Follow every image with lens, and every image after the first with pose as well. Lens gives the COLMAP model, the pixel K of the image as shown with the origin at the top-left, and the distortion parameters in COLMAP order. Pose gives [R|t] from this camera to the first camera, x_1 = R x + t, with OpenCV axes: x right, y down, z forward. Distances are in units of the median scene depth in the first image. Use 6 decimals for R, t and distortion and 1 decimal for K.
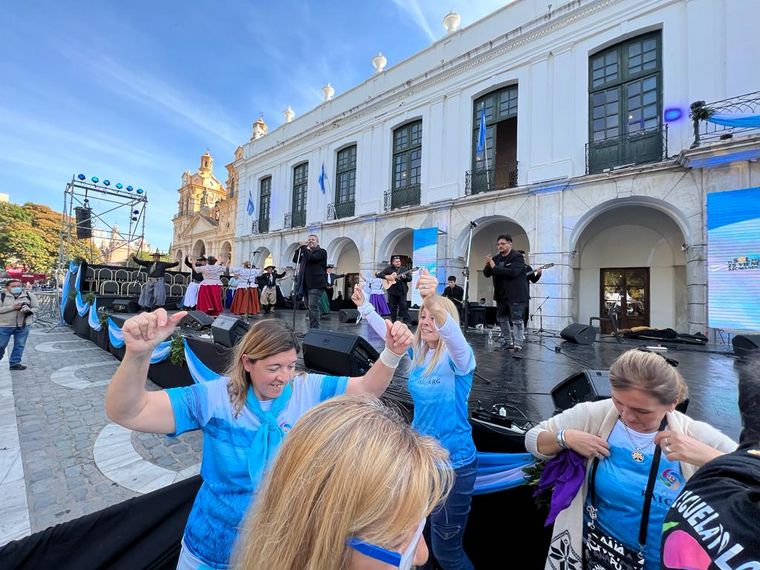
lens RADIAL K [[313.5, 0, 380.0], [0, 313.5, 285.0], [0, 0, 1]] dist [-0.002000, 0.006754]
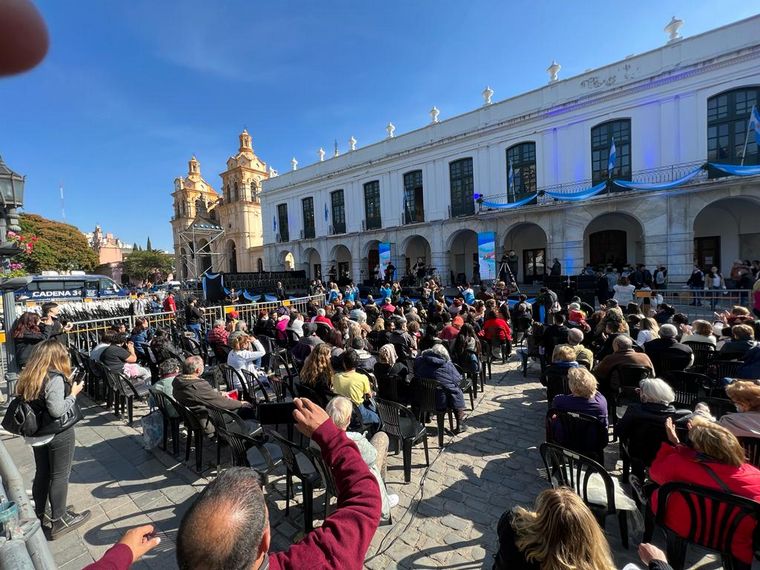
lens RADIAL K [[313.5, 0, 380.0], [0, 313.5, 285.0], [0, 0, 1]] dist [-0.002000, 0.006754]
pose [[0.993959, -0.084156, 0.070454, -0.041997], [0.078407, 0.993647, 0.080733, -0.056829], [-0.076800, -0.074721, 0.994243, -0.857500]]
